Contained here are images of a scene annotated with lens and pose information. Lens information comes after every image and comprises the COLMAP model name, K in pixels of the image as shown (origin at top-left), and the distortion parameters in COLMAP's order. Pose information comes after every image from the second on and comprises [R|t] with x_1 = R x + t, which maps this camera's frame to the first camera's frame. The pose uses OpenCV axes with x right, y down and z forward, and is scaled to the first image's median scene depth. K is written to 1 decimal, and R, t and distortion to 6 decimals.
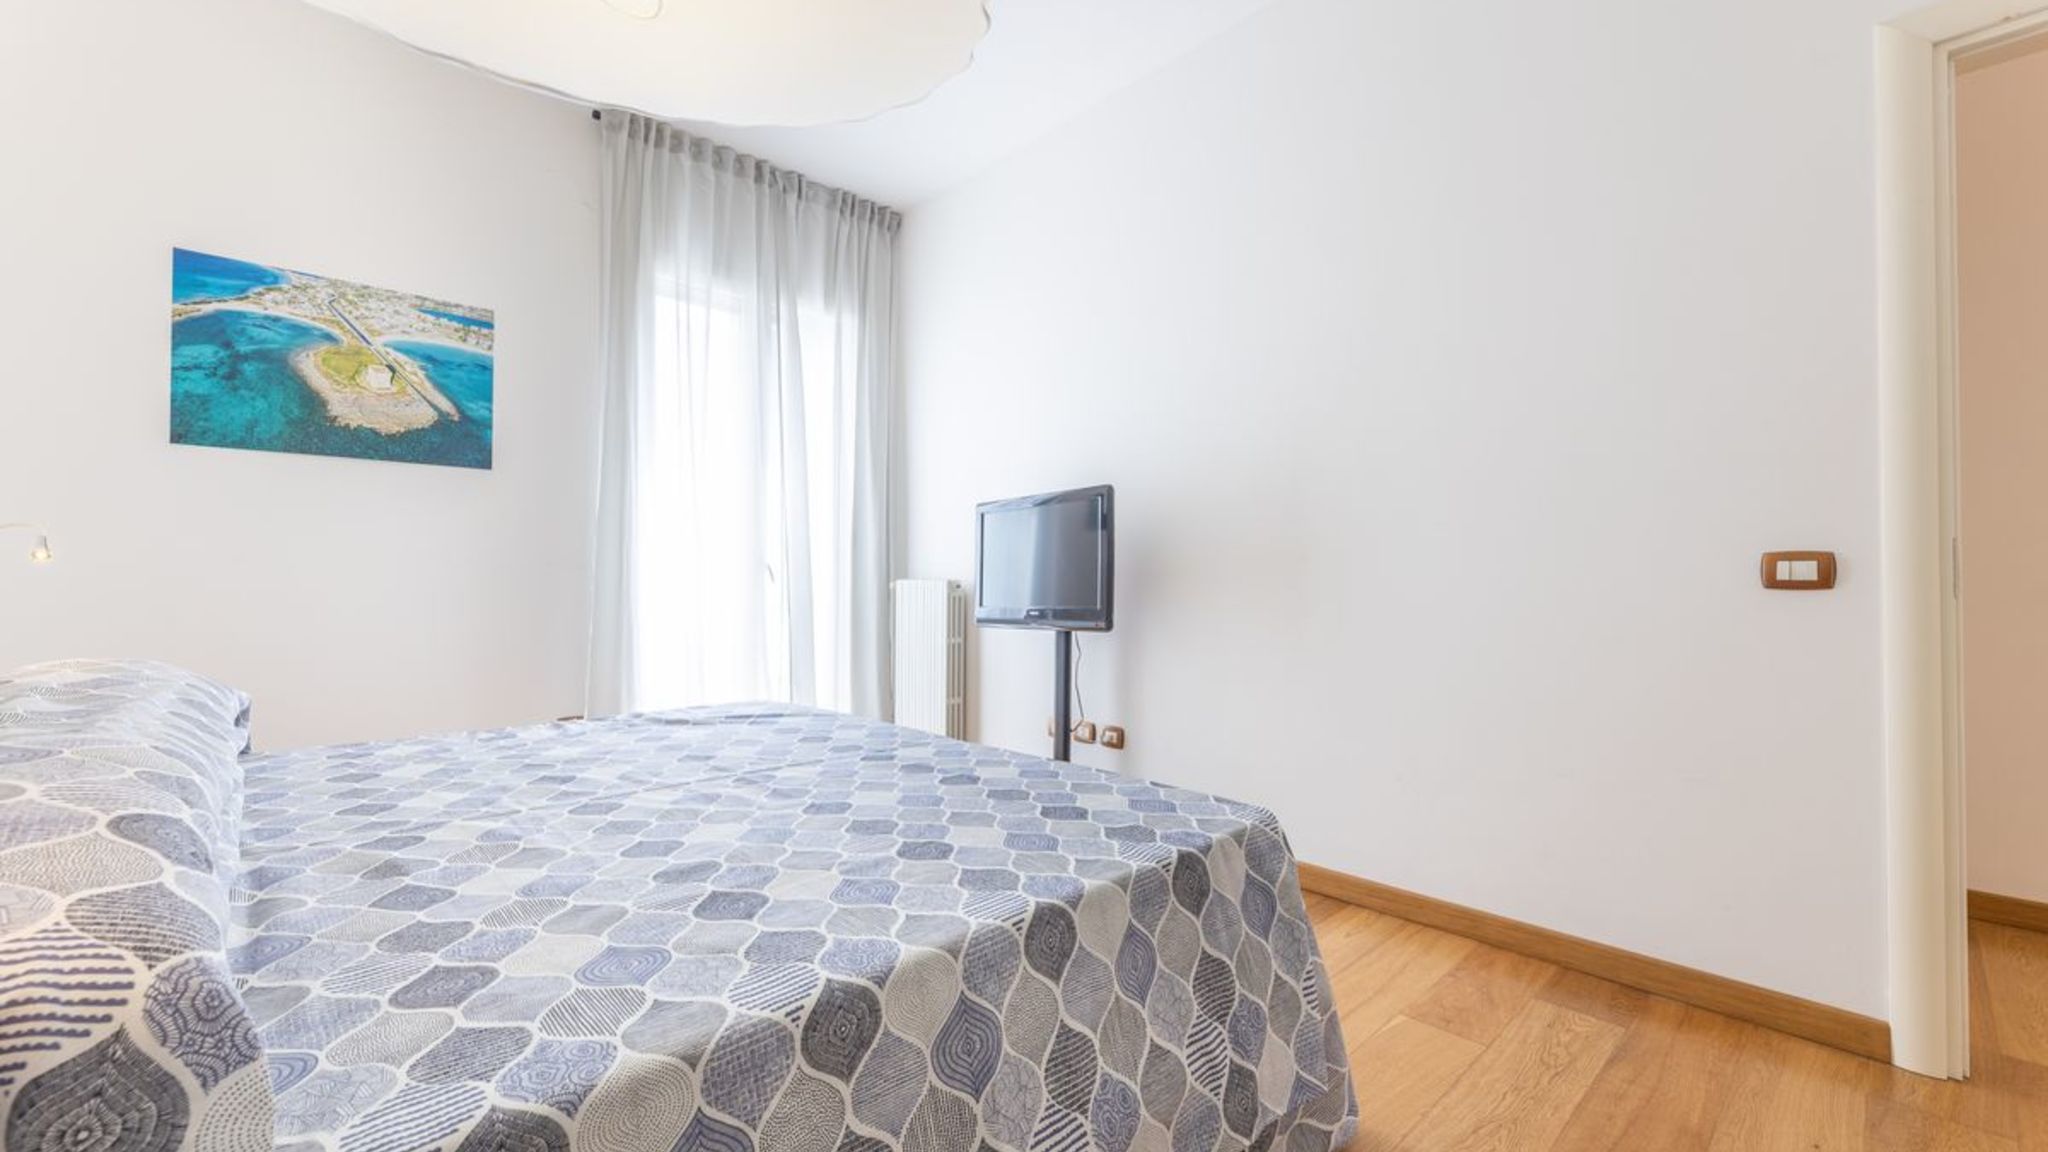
lens RADIAL K [[818.9, 0, 1024.0], [0, 818.9, 576.0], [0, 0, 1]] dist [-0.001160, -0.000132]
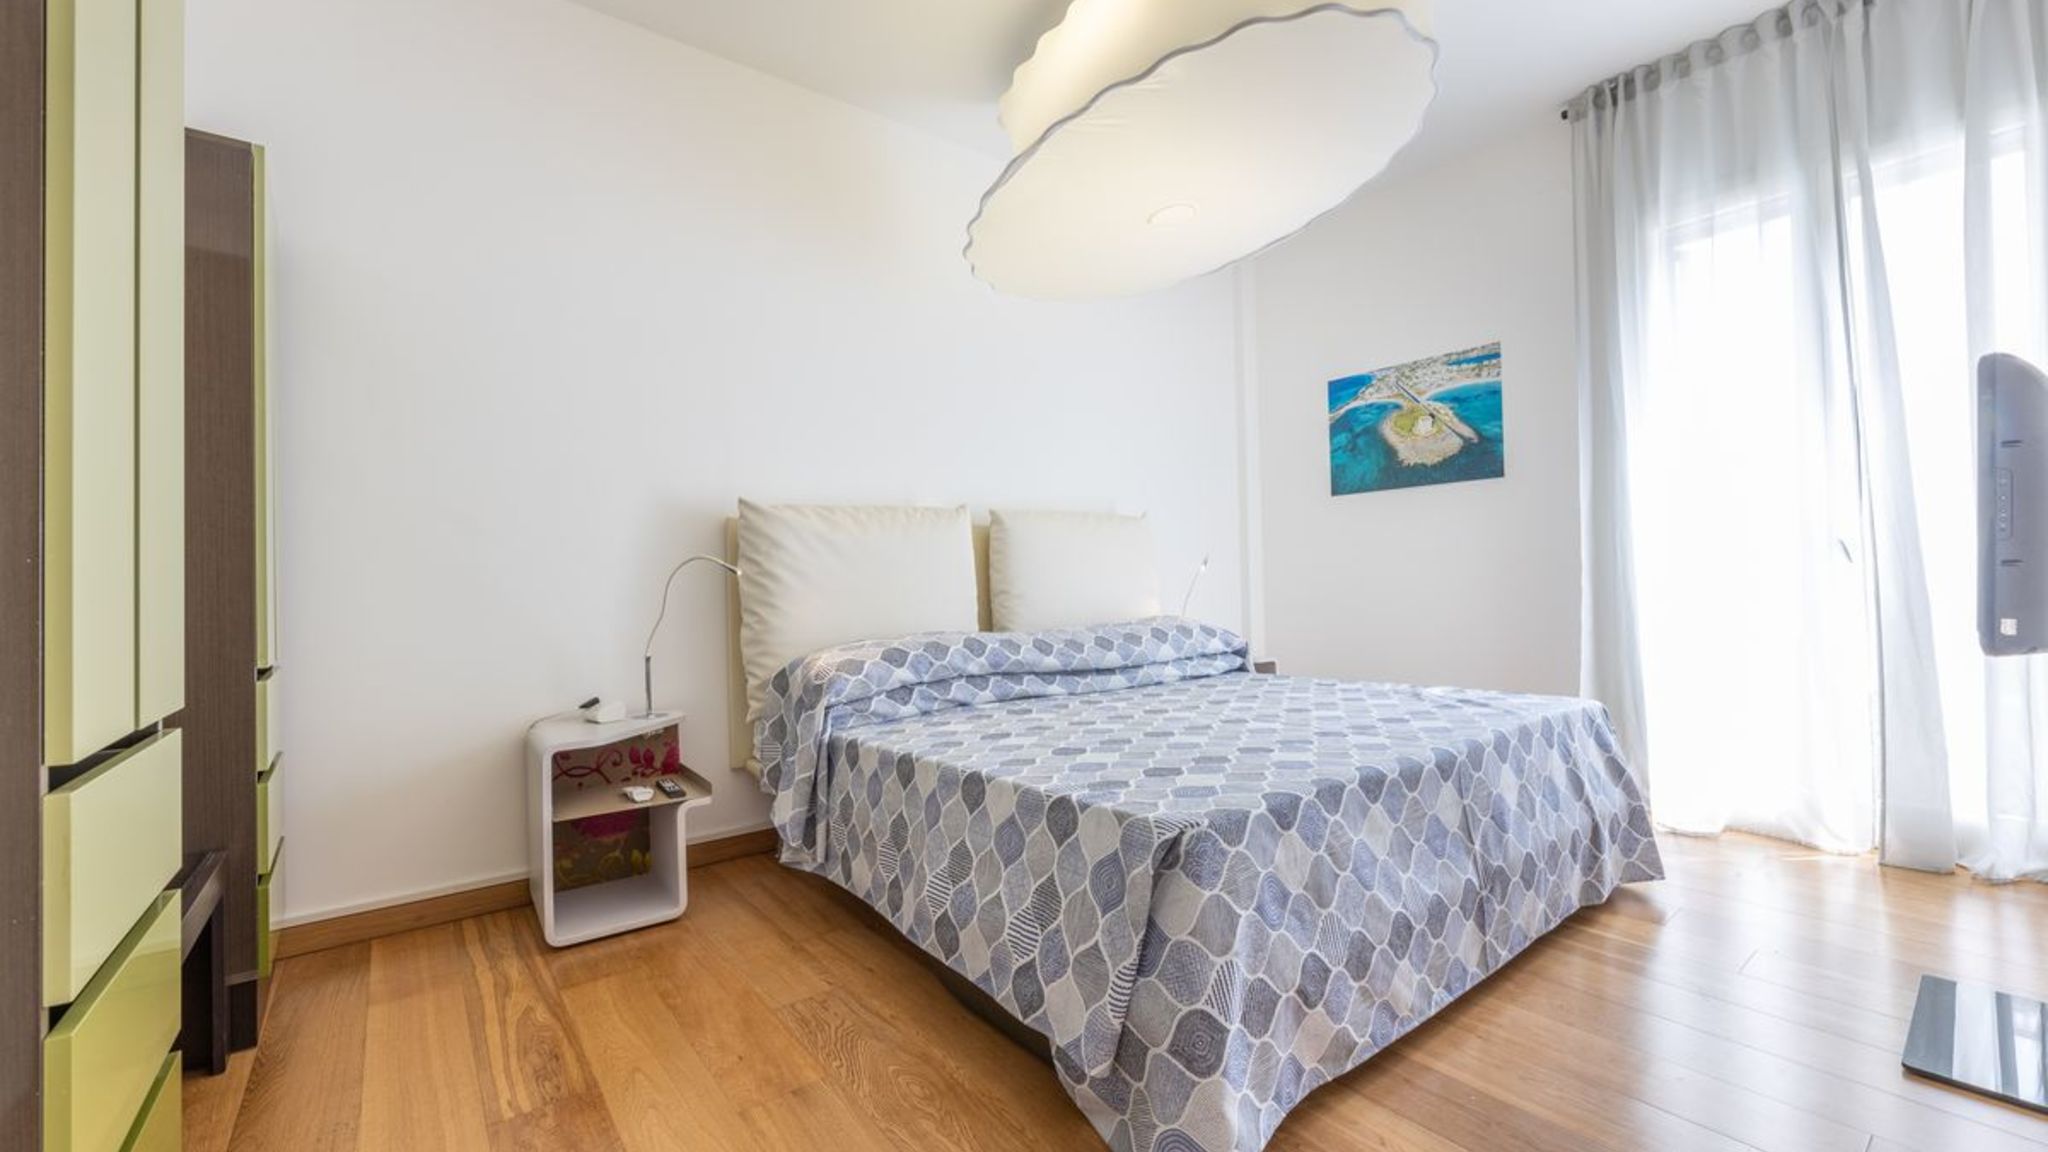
lens RADIAL K [[818.9, 0, 1024.0], [0, 818.9, 576.0], [0, 0, 1]] dist [-0.001160, -0.000132]
pose [[-0.105775, -0.009508, -0.994345, 0.626732], [0.032447, 0.999389, -0.013008, 0.005243], [0.993861, -0.033640, -0.105402, 0.463316]]
